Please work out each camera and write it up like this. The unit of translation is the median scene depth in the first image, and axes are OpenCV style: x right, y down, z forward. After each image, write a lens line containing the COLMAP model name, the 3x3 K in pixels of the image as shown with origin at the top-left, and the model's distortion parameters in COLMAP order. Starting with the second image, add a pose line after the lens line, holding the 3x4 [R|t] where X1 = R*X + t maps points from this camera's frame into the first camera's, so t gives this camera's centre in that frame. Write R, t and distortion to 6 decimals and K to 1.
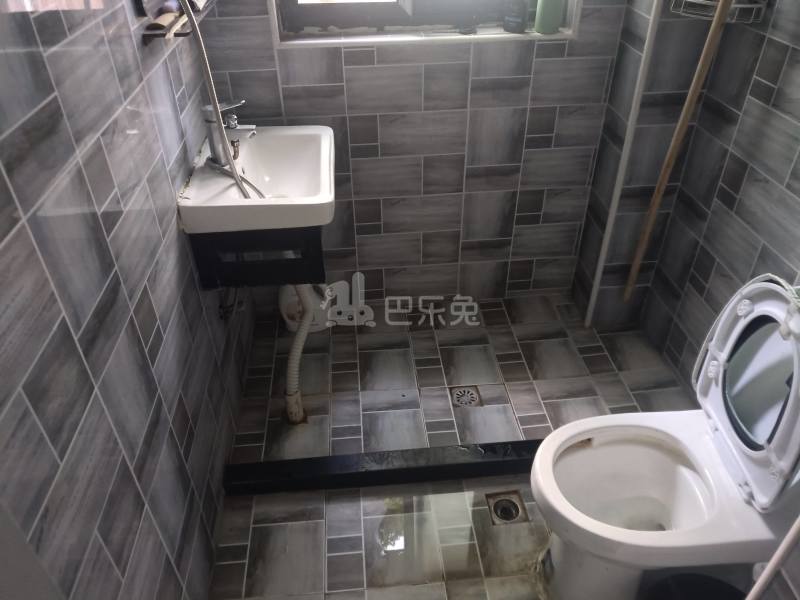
lens RADIAL K [[614.3, 0, 401.0], [0, 614.3, 301.8], [0, 0, 1]] dist [0.150608, -0.235757]
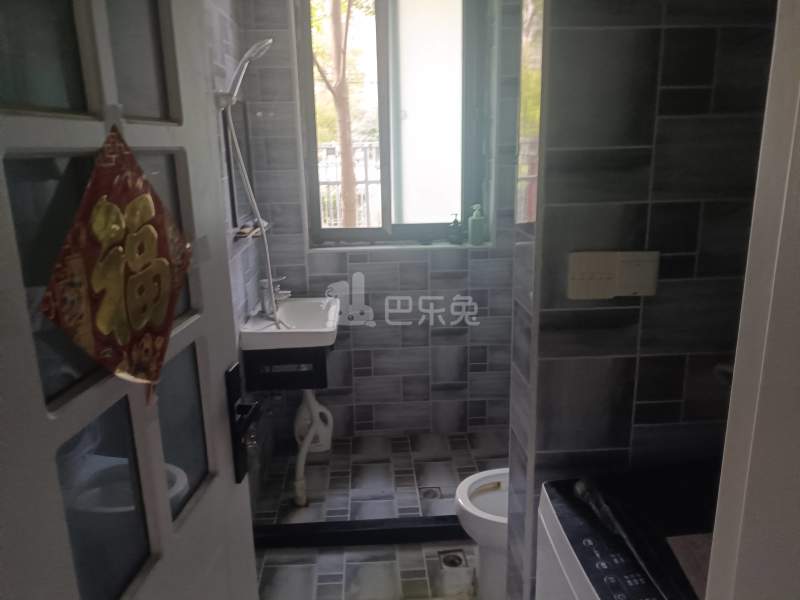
lens RADIAL K [[614.3, 0, 401.0], [0, 614.3, 301.8], [0, 0, 1]] dist [0.150608, -0.235757]
pose [[0.999552, 0.001614, -0.029874, 0.090840], [-0.012192, 0.933839, -0.357486, 0.276162], [0.027320, 0.357690, 0.933440, -0.426411]]
